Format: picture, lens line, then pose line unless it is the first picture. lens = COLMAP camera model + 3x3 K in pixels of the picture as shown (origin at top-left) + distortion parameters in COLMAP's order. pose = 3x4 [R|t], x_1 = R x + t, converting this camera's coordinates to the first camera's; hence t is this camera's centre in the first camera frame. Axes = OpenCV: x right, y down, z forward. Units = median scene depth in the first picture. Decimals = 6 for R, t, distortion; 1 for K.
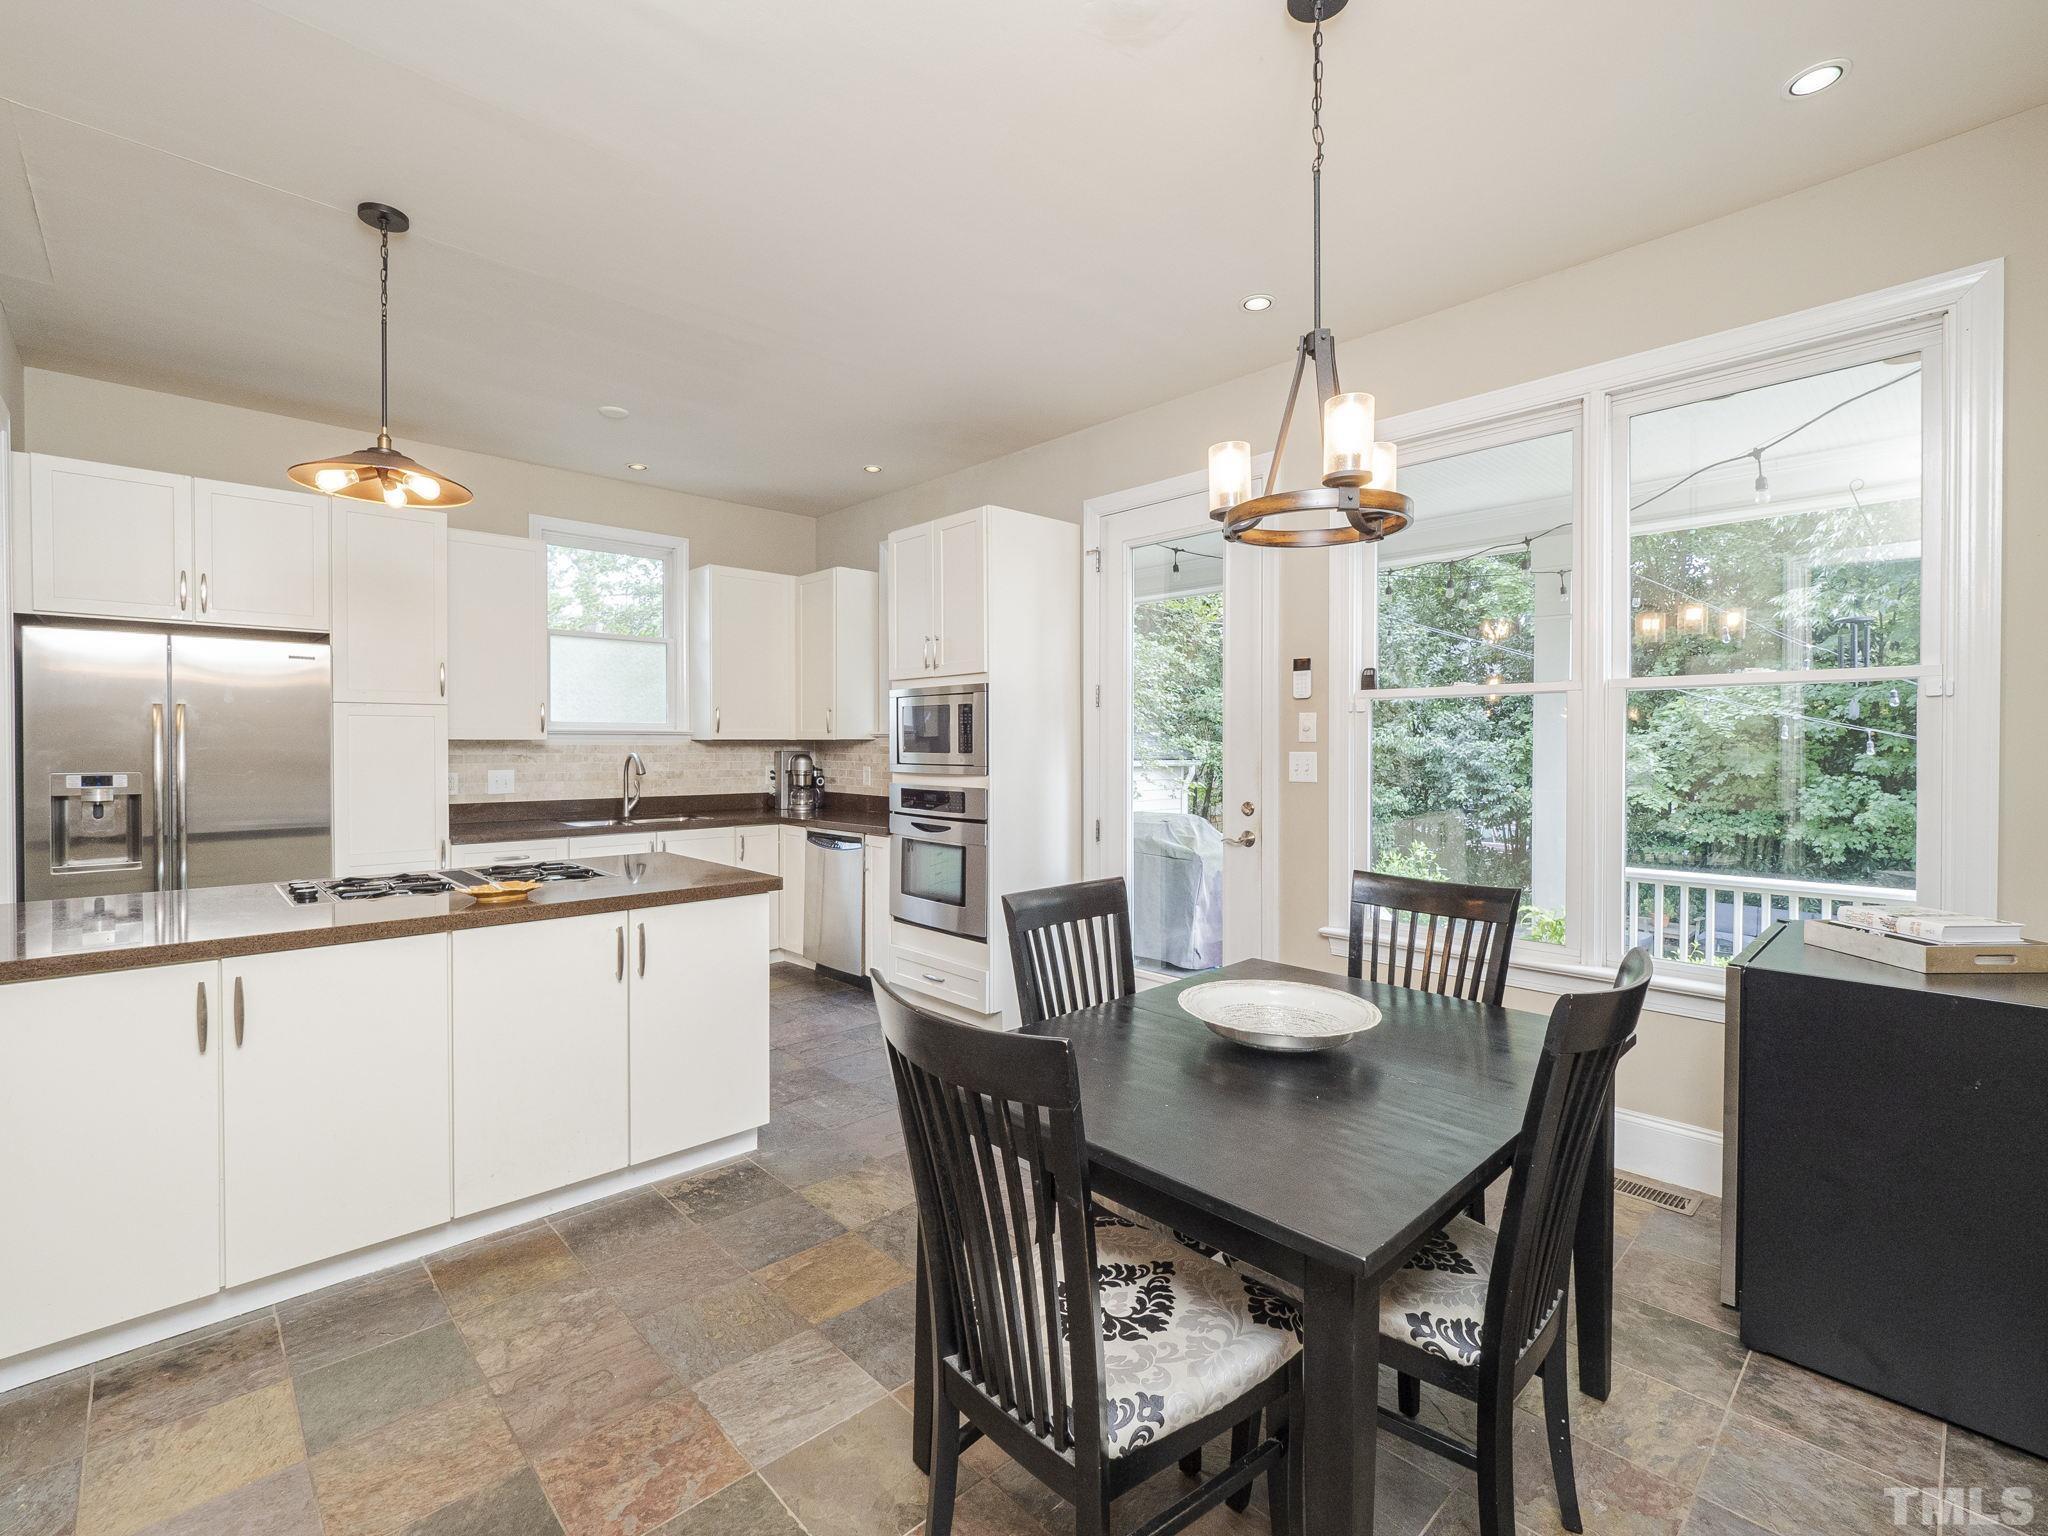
lens RADIAL K [[906.1, 0, 1026.8], [0, 906.1, 758.3], [0, 0, 1]] dist [-0.000142, -0.000014]
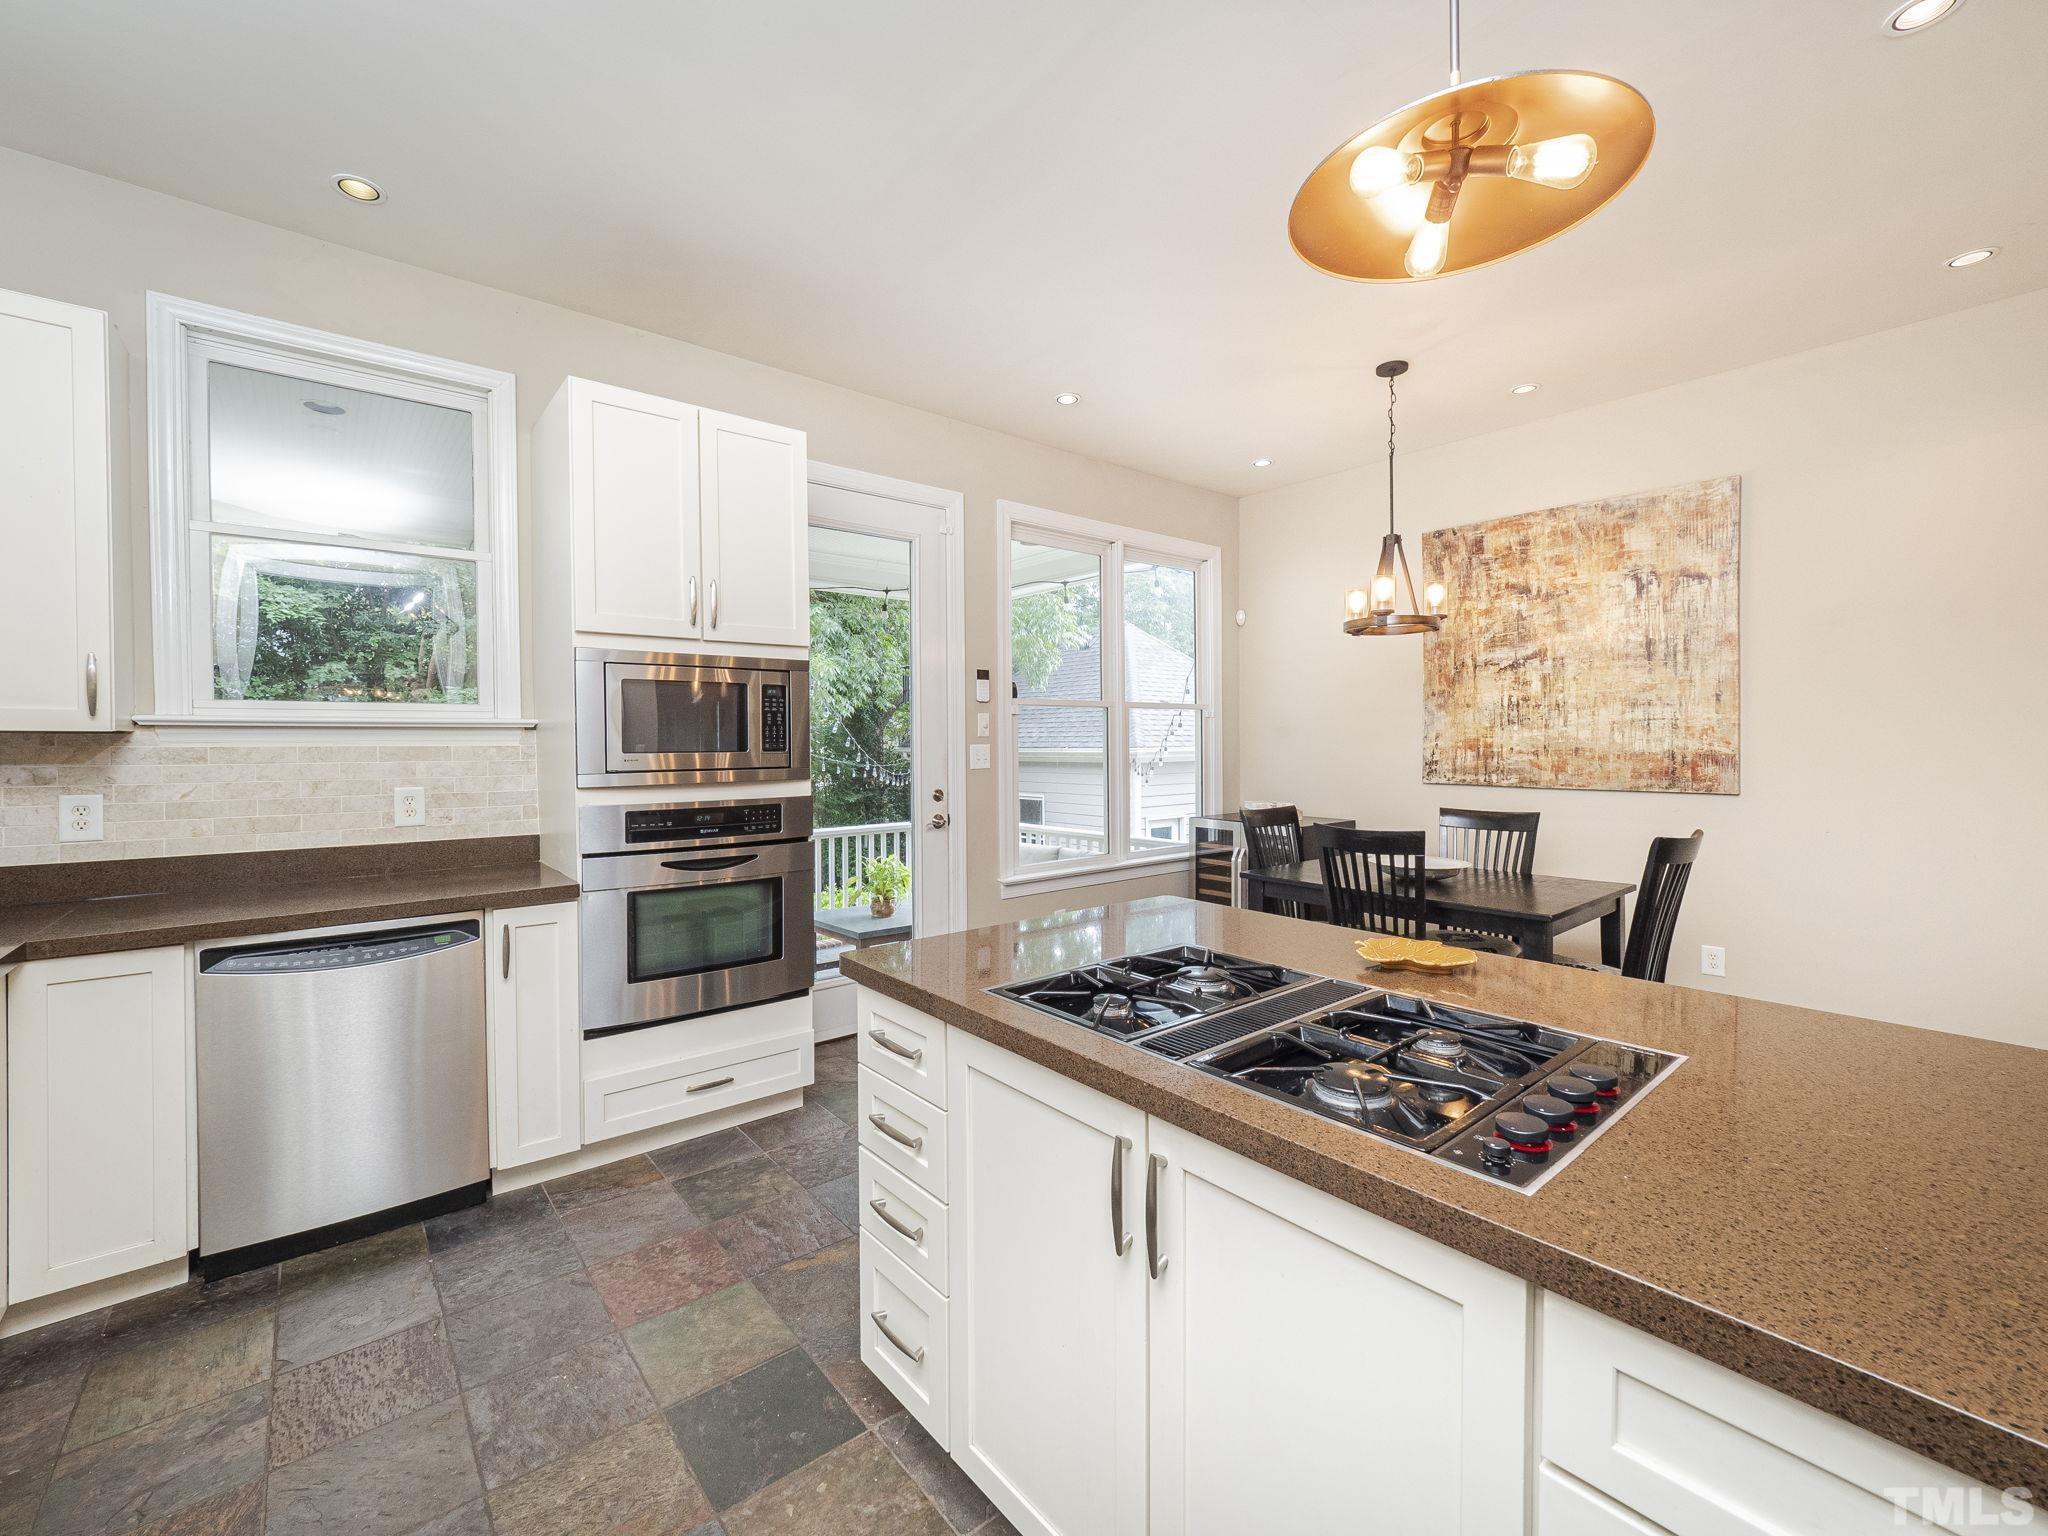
lens RADIAL K [[868.3, 0, 1021.1], [0, 868.3, 754.1], [0, 0, 1]] dist [-0.001885, -0.000066]
pose [[0.062528, -0.016713, 0.997903, -0.671296], [0.021051, 0.999659, 0.015423, -0.008631], [-0.997821, 0.020043, 0.062859, 0.662129]]
